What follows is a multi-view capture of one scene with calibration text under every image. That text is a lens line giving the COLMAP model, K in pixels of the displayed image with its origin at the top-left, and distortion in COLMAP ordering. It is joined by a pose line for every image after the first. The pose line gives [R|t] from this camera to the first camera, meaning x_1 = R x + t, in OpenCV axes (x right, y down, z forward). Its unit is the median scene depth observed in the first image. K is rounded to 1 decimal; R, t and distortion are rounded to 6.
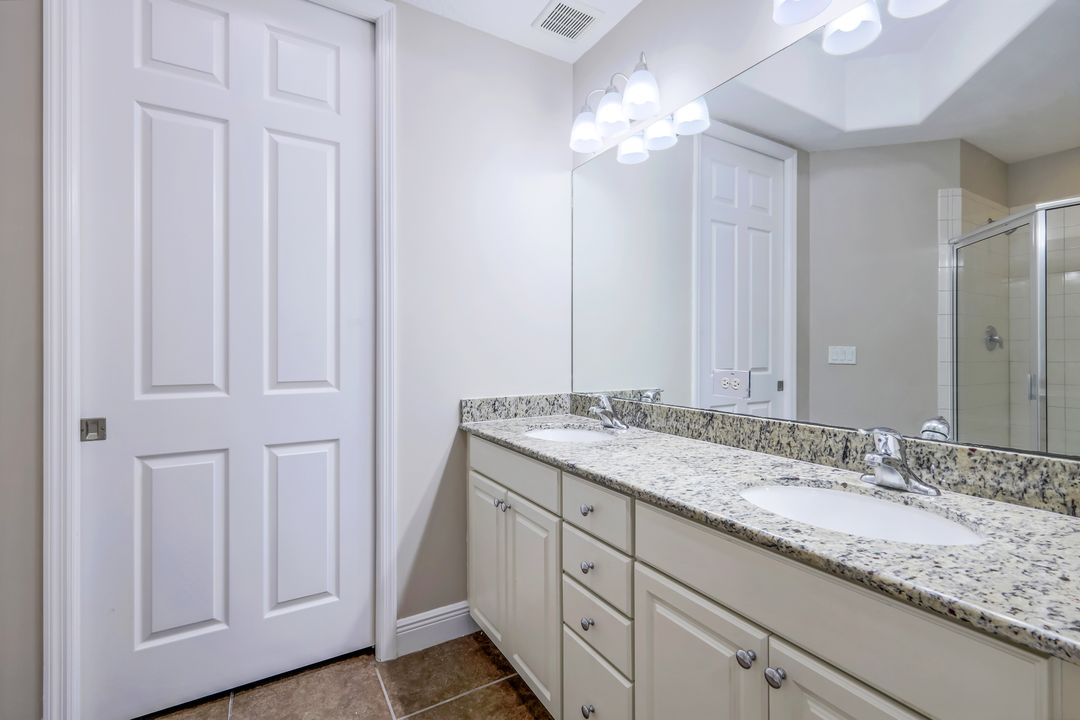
lens RADIAL K [[465.9, 0, 535.7], [0, 465.9, 347.3], [0, 0, 1]] dist [0.002629, 0.000443]
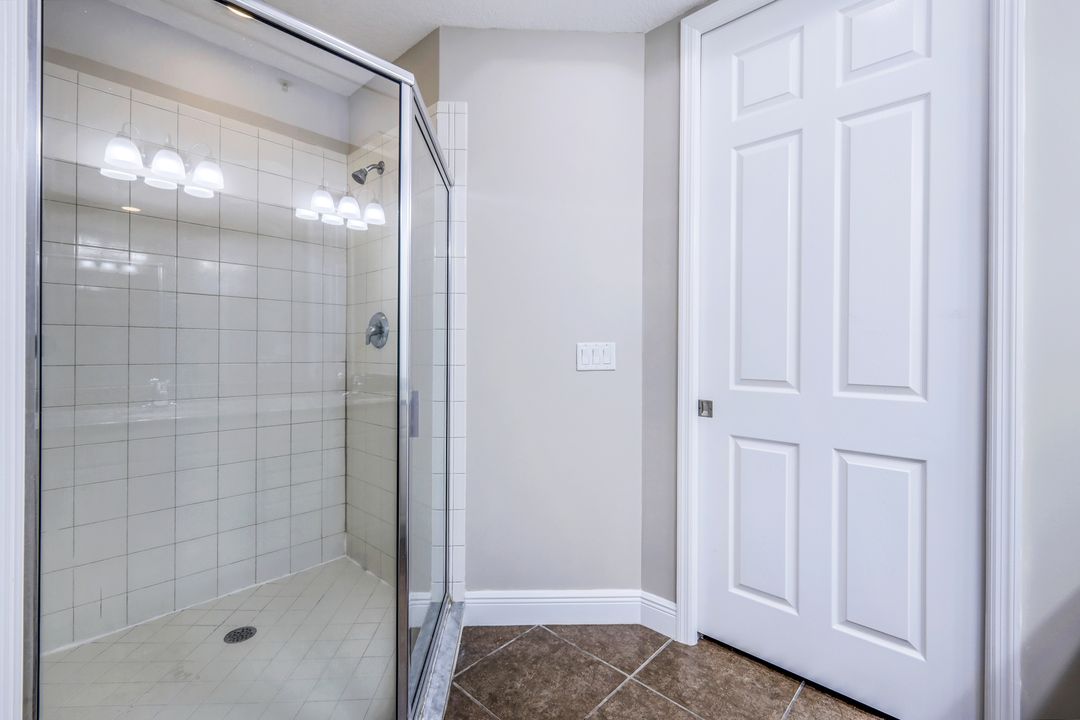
lens RADIAL K [[486.6, 0, 538.0], [0, 486.6, 346.4], [0, 0, 1]] dist [0.013099, 0.000349]
pose [[0.285299, -0.001542, -0.958437, 0.223726], [-0.000486, 0.999998, -0.001753, 0.000983], [0.958438, 0.000966, 0.285298, 0.127987]]
